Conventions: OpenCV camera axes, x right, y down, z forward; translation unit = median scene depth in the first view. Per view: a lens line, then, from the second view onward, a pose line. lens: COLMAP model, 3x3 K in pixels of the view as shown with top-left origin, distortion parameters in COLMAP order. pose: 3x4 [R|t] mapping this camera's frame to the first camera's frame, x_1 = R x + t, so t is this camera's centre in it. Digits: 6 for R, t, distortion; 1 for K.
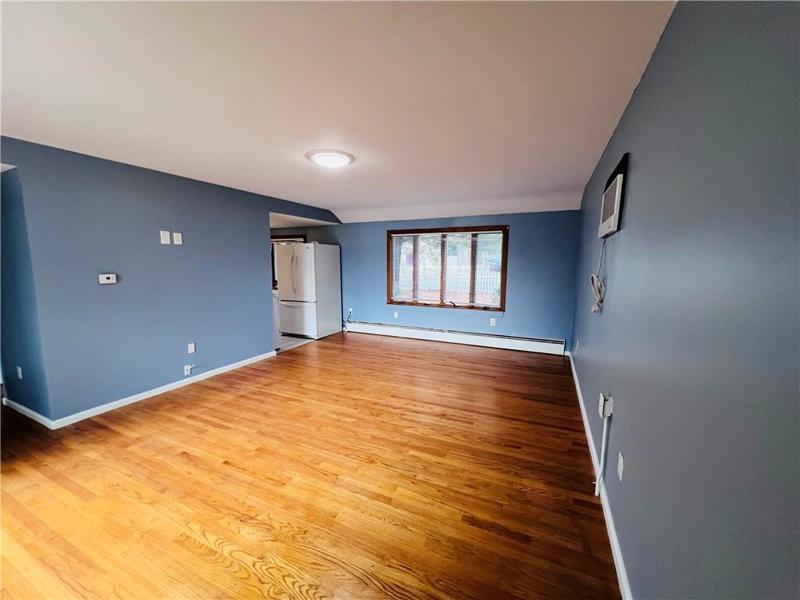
lens RADIAL K [[321.9, 0, 403.2], [0, 321.9, 300.1], [0, 0, 1]] dist [-0.002078, 0.000415]
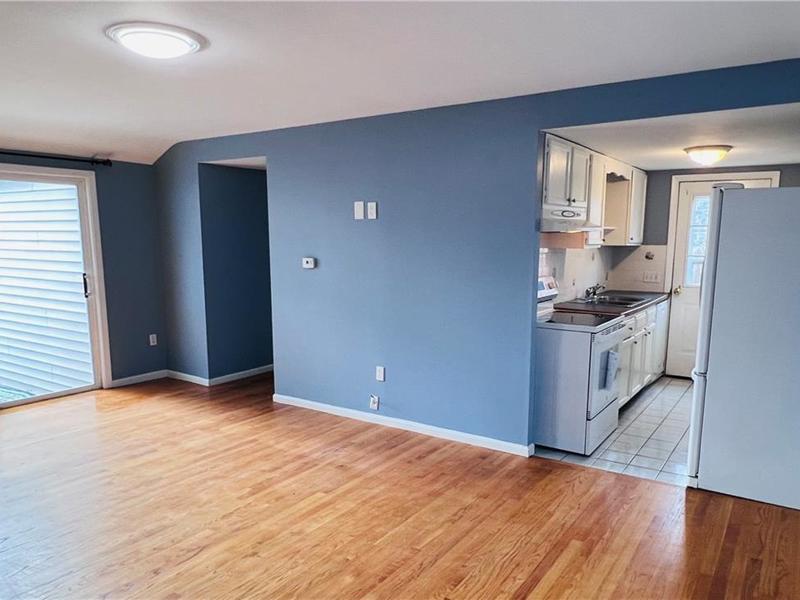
lens RADIAL K [[586.0, 0, 403.2], [0, 586.0, 302.5], [0, 0, 1]] dist [-0.006386, -0.003730]
pose [[-0.164343, 0.100058, -0.981315, 0.559832], [-0.116505, 0.985909, 0.120038, -0.159304], [0.979499, 0.134056, -0.150370, 1.316309]]
